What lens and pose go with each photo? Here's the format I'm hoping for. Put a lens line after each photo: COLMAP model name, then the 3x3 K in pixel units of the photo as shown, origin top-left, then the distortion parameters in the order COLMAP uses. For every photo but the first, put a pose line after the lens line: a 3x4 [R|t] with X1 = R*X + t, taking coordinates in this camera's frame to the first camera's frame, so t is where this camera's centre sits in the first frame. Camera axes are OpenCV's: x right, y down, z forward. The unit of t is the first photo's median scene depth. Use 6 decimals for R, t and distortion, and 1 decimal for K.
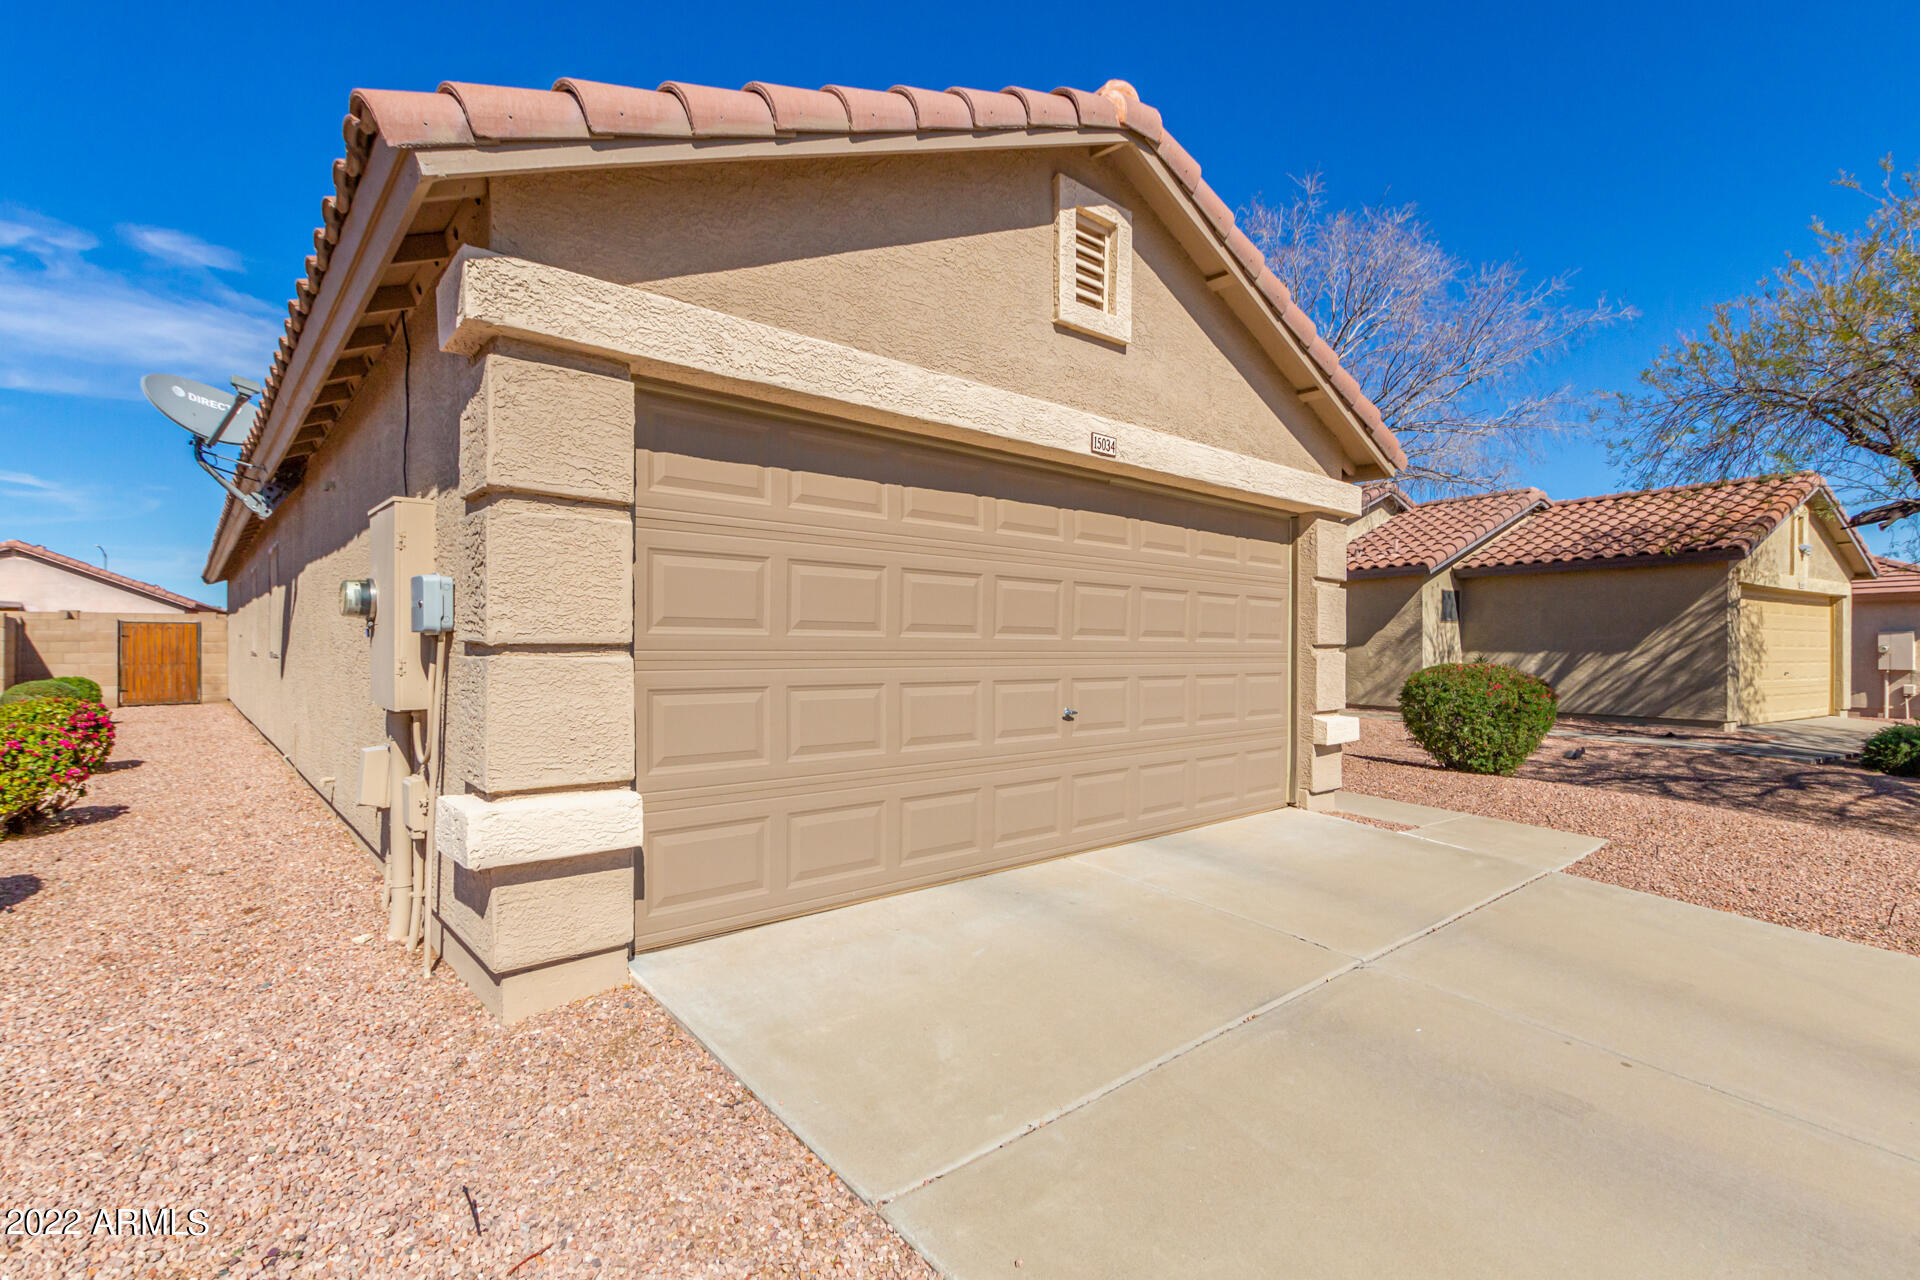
lens RADIAL K [[880.6, 0, 962.2], [0, 880.6, 648.3], [0, 0, 1]] dist [0.000793, 0.000730]
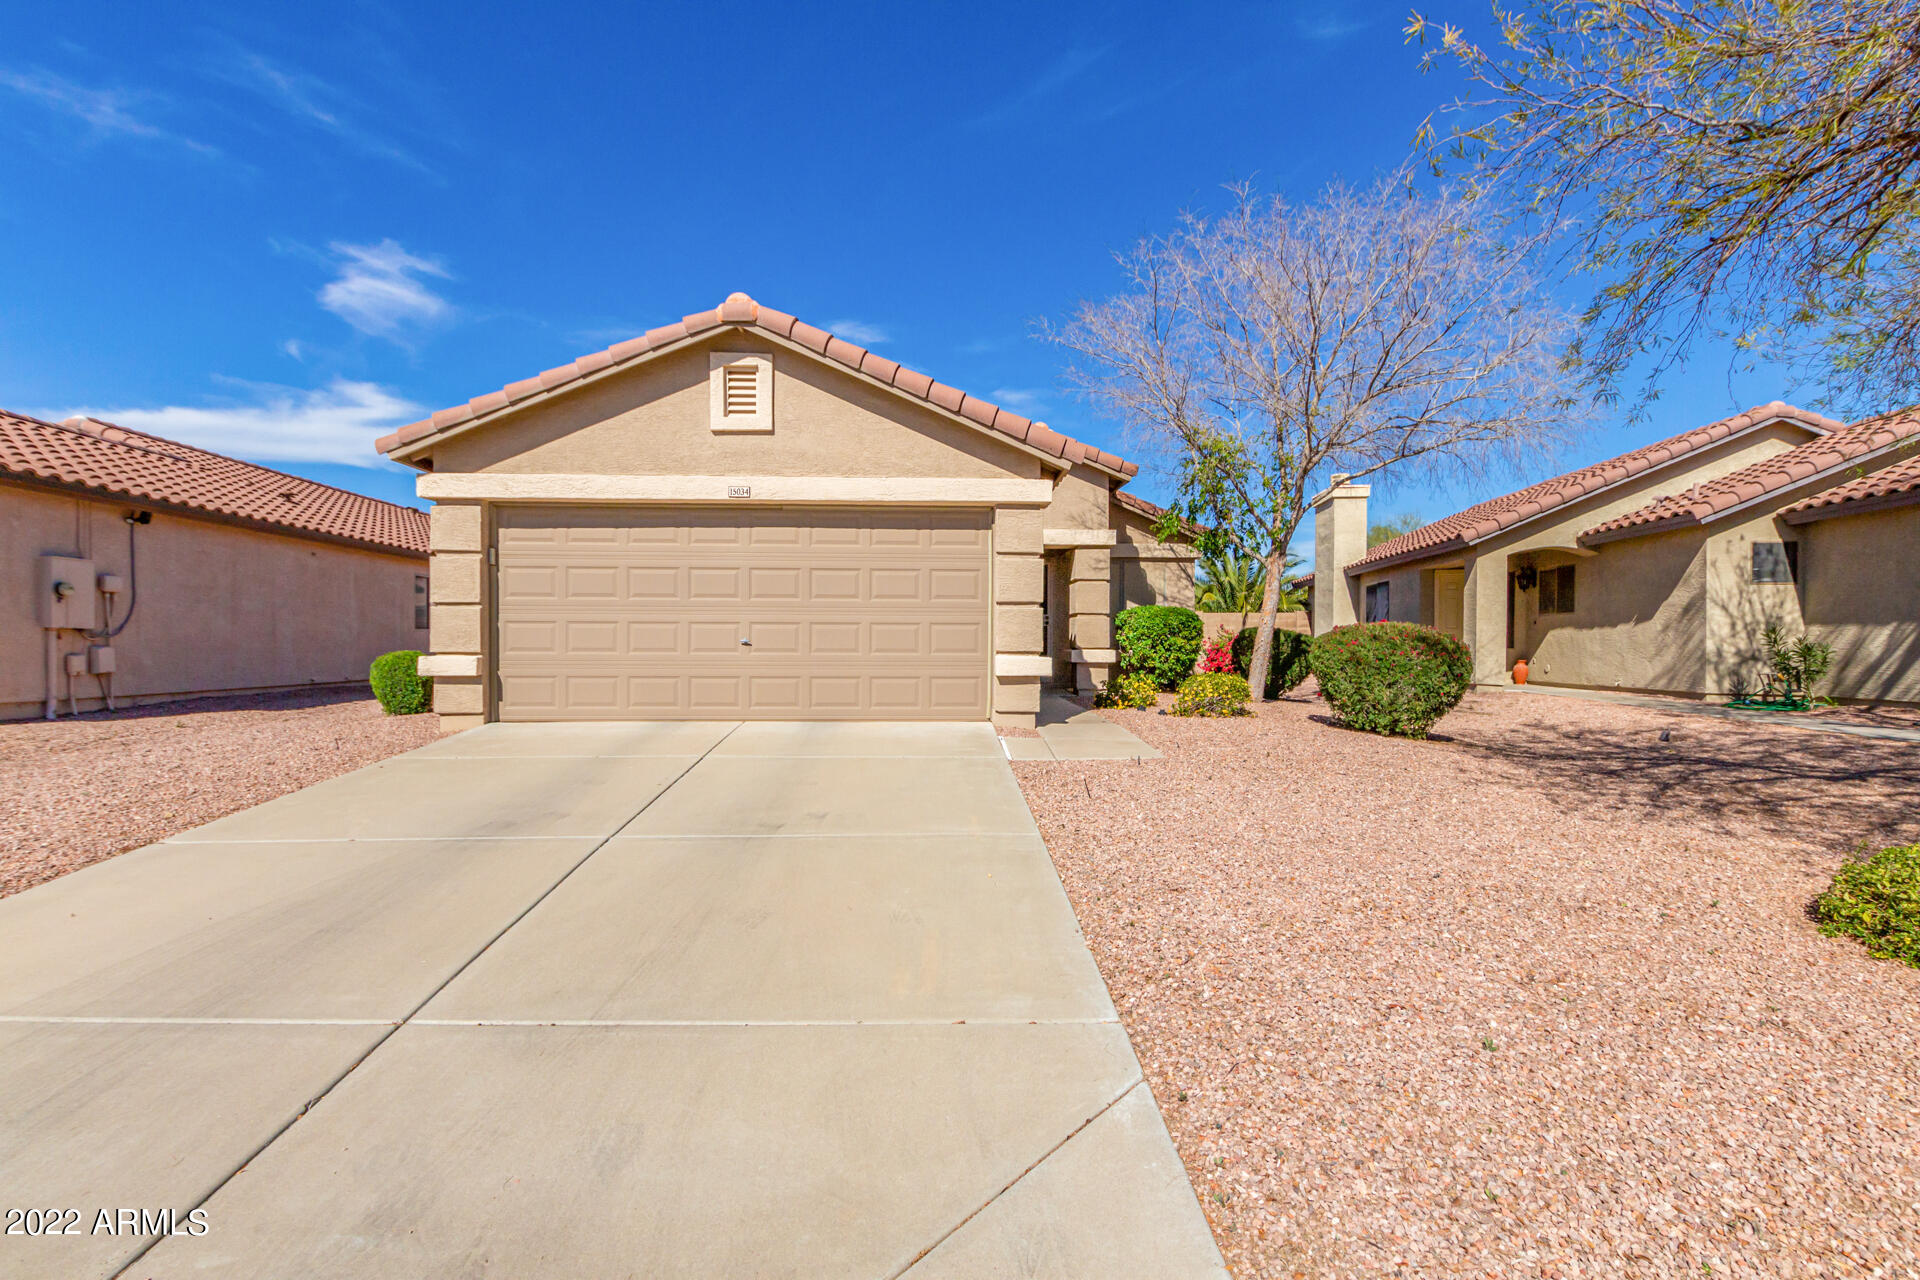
lens RADIAL K [[880.6, 0, 952.2], [0, 880.6, 632.0], [0, 0, 1]] dist [0.000793, 0.000730]
pose [[0.773240, 0.000091, -0.634114, 1.577605], [-0.004591, 0.999975, -0.005454, 0.060937], [0.634097, 0.007128, 0.773220, -0.111860]]
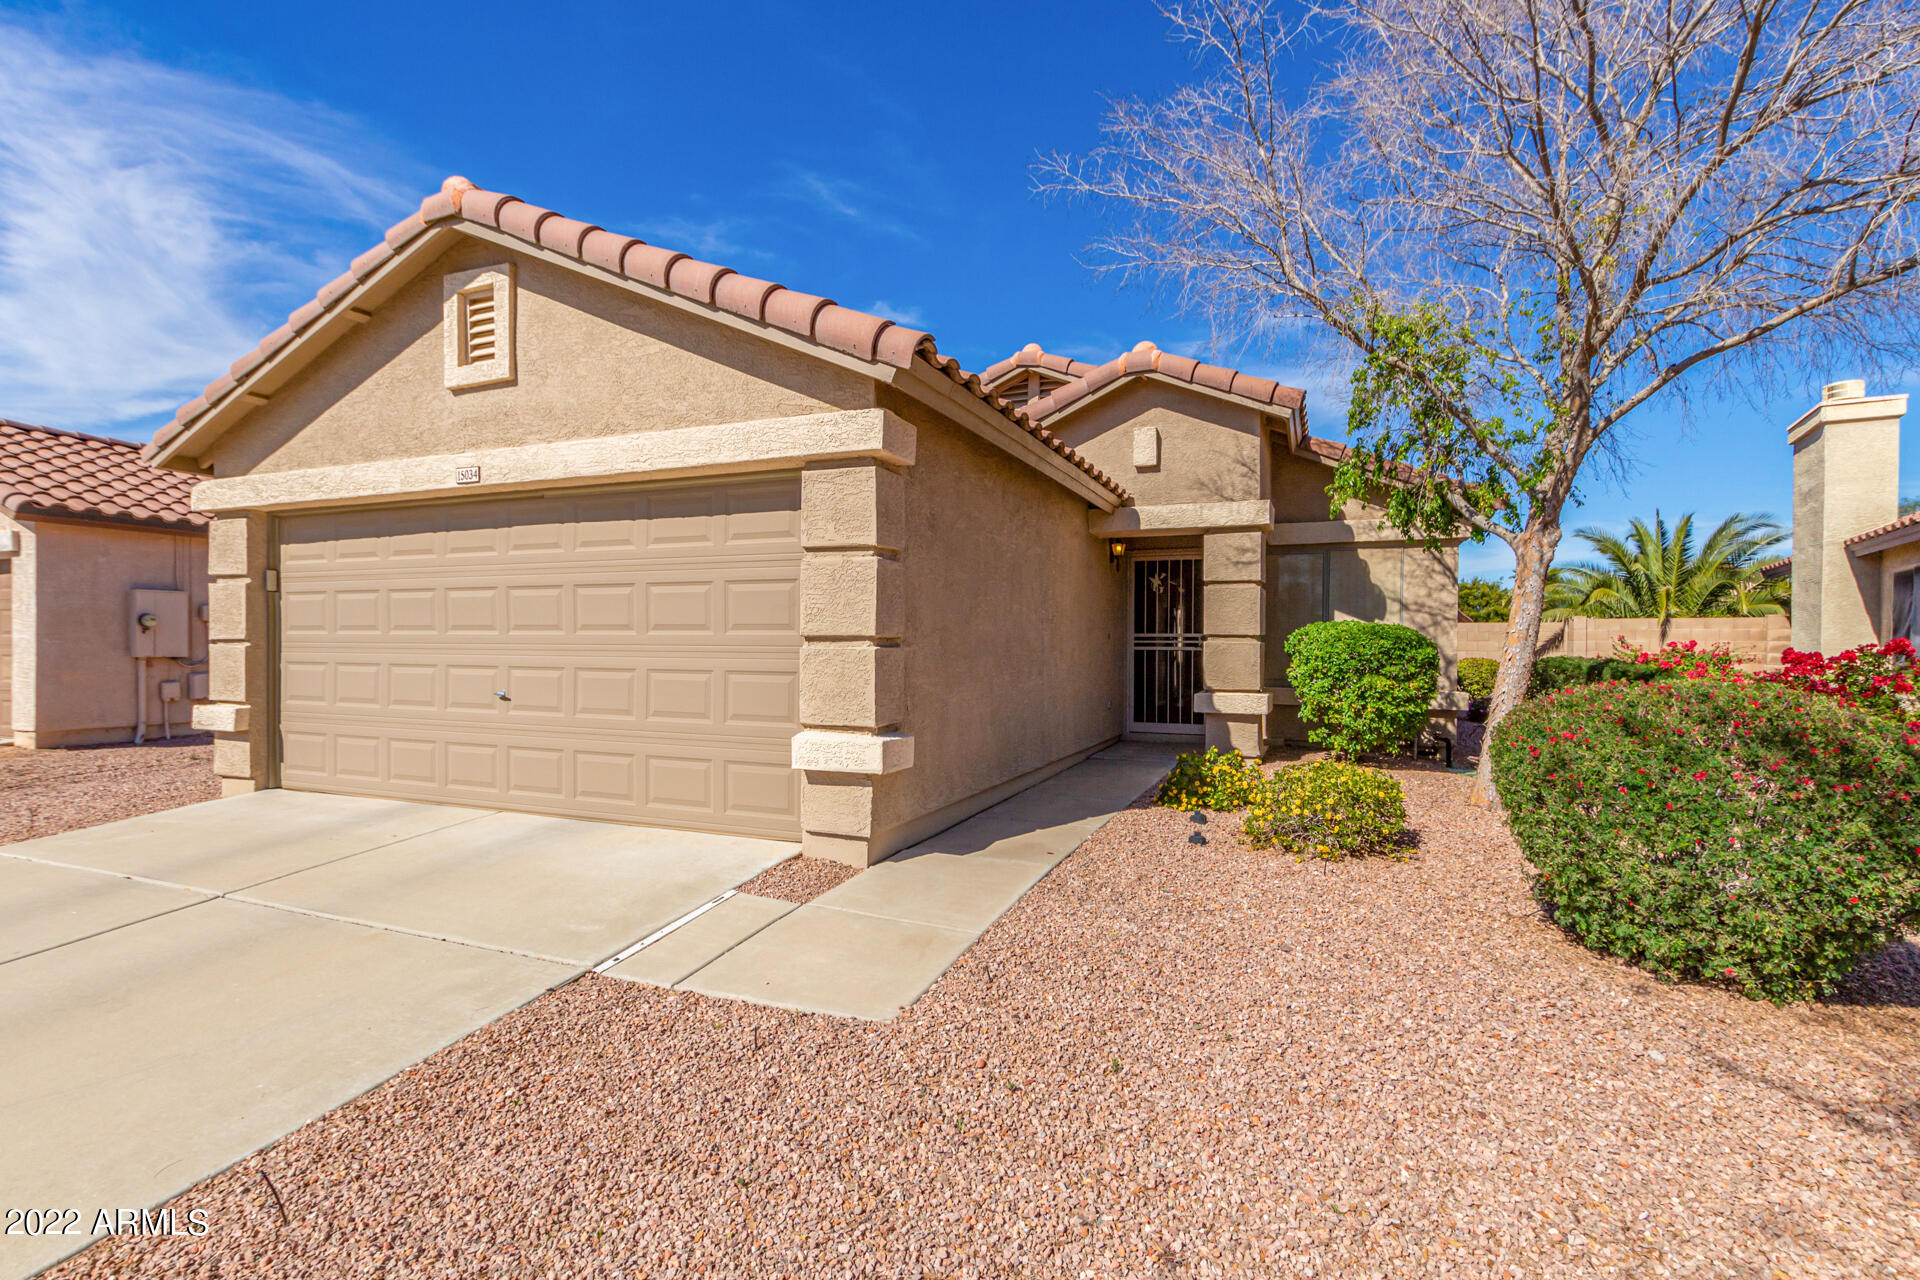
lens RADIAL K [[880.6, 0, 969.5], [0, 880.6, 638.9], [0, 0, 1]] dist [0.000793, 0.000730]
pose [[0.436780, 0.005244, -0.899553, 1.500898], [-0.002823, 0.999986, 0.004459, -0.011450], [0.899564, 0.000592, 0.436789, 1.046985]]
